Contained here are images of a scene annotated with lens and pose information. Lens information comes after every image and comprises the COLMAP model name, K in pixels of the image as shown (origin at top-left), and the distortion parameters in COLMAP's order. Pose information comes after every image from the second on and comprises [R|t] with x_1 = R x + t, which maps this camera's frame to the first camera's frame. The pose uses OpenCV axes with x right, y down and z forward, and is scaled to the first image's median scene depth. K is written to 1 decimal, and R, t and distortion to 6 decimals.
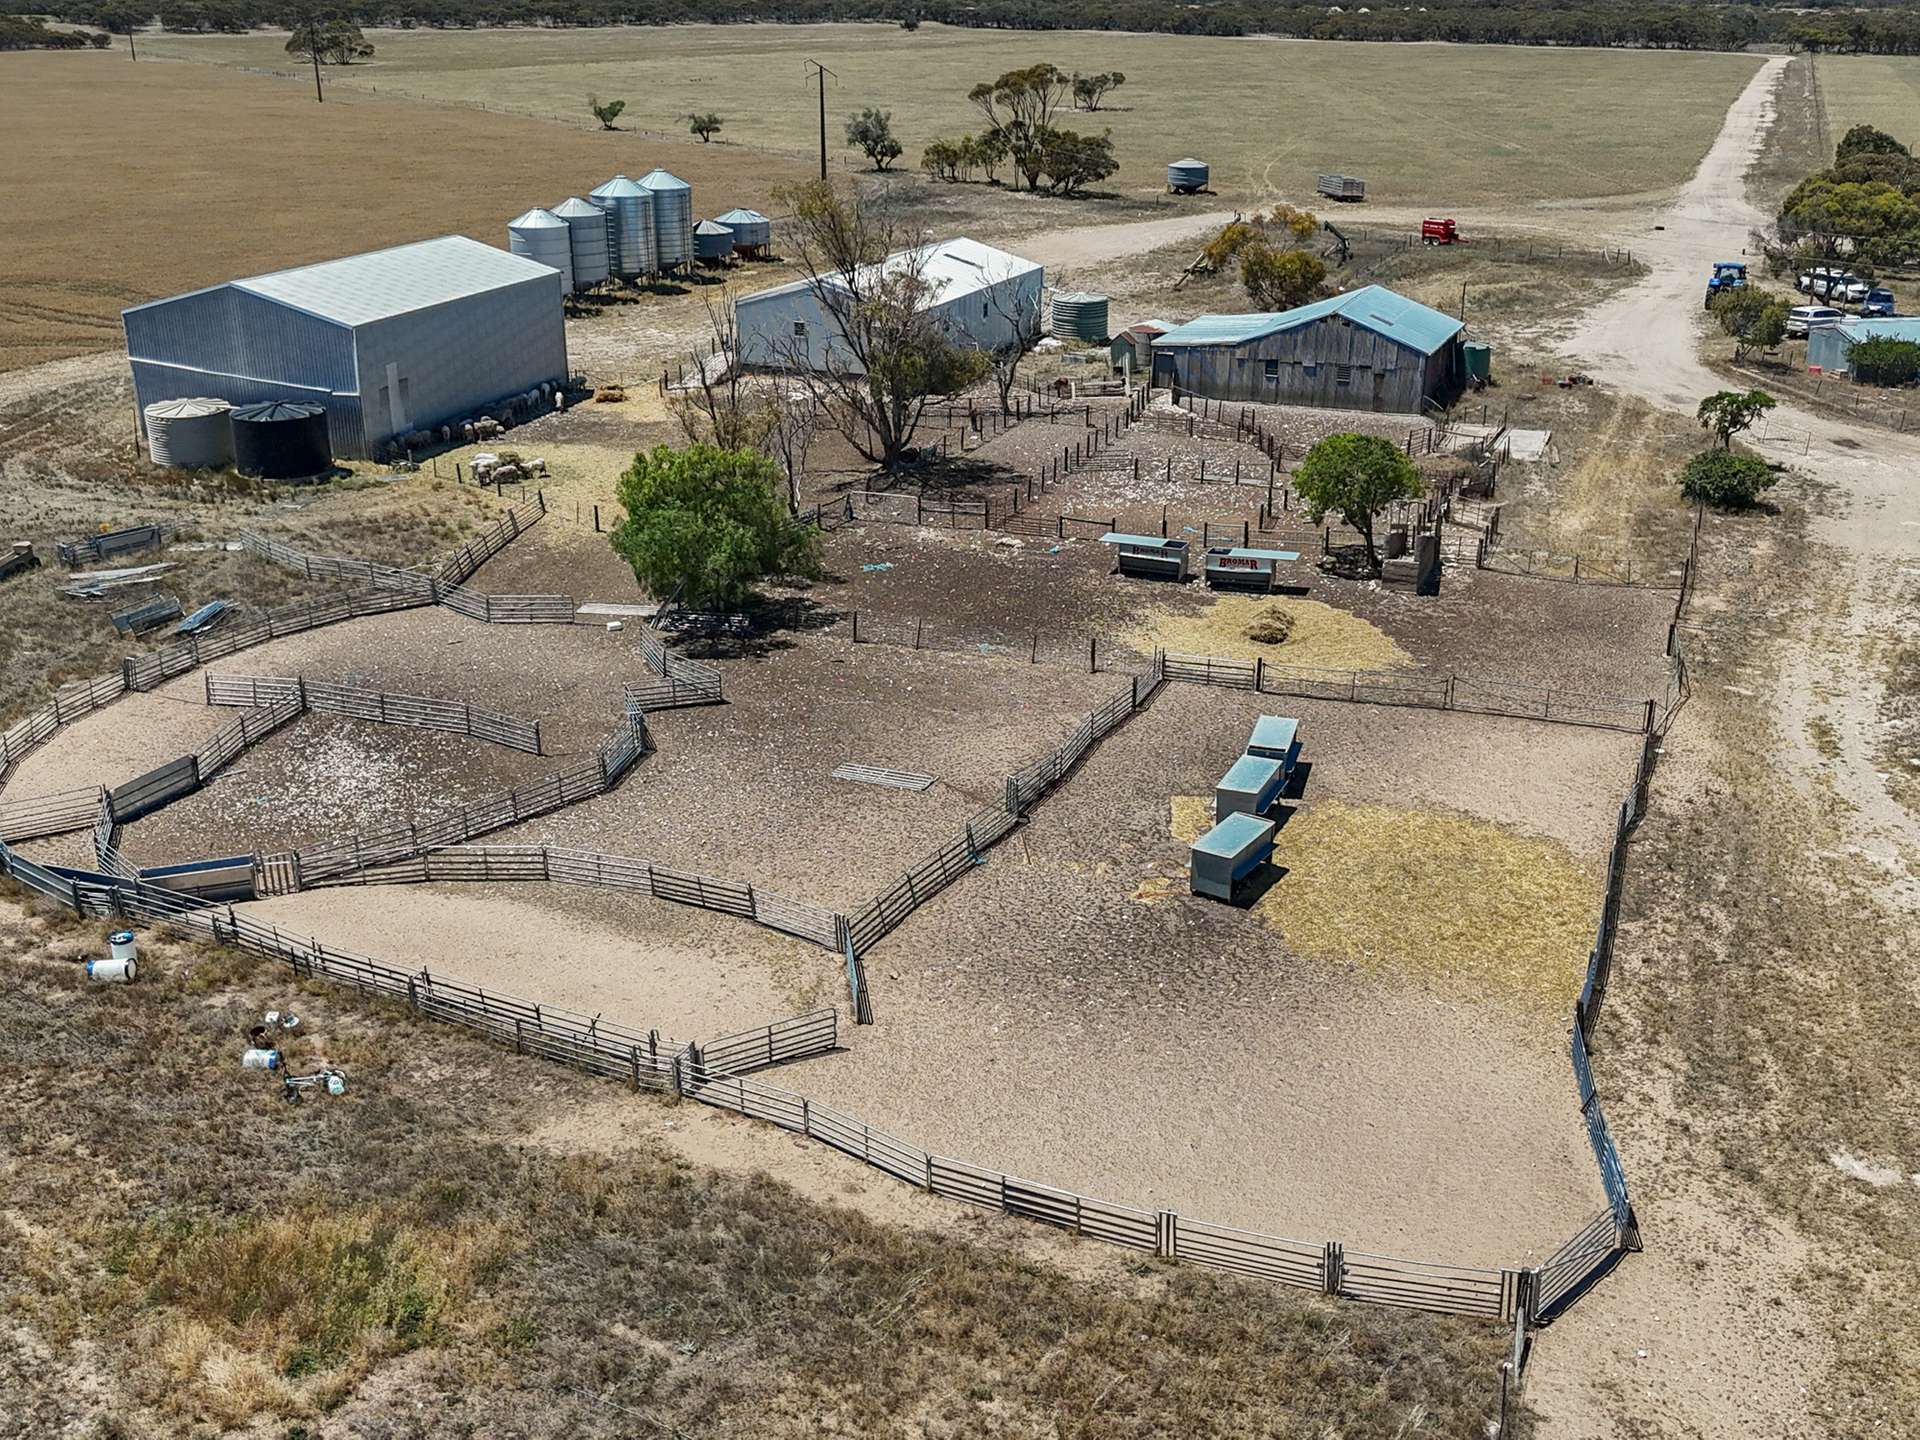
lens RADIAL K [[1906.6, 0, 957.4], [0, 1906.6, 721.2], [0, 0, 1]] dist [0.046629, 0.000000]
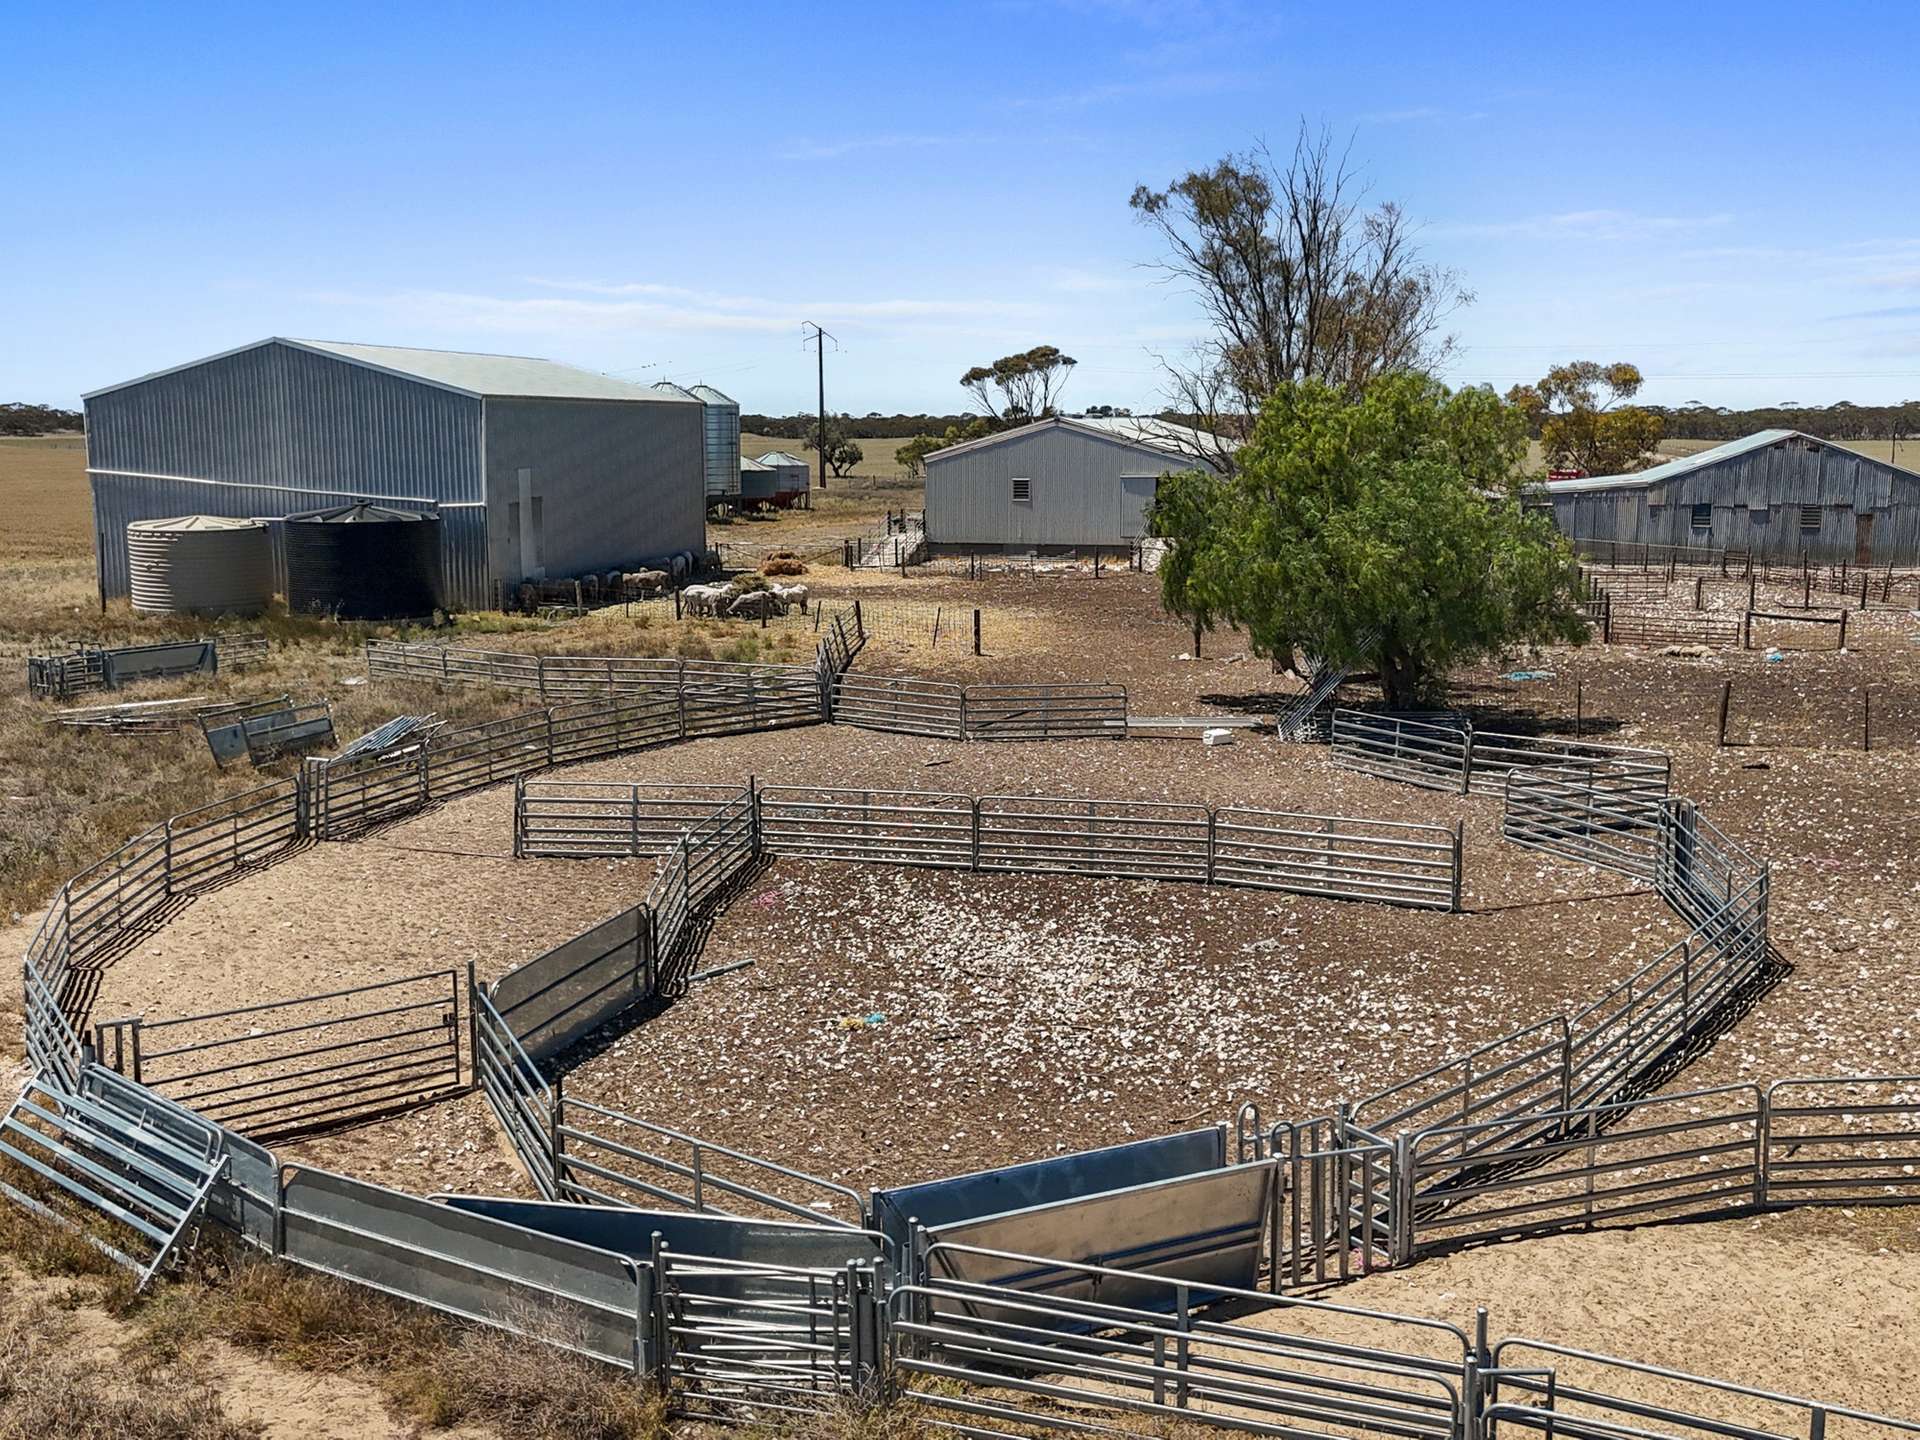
lens RADIAL K [[1906.6, 0, 962.9], [0, 1906.6, 719.9], [0, 0, 1]] dist [0.046629, 0.000000]
pose [[0.992688, -0.021950, 0.118694, -0.226088], [0.047011, 0.975990, -0.212683, 0.036132], [-0.111176, 0.216708, 0.969885, 0.384646]]
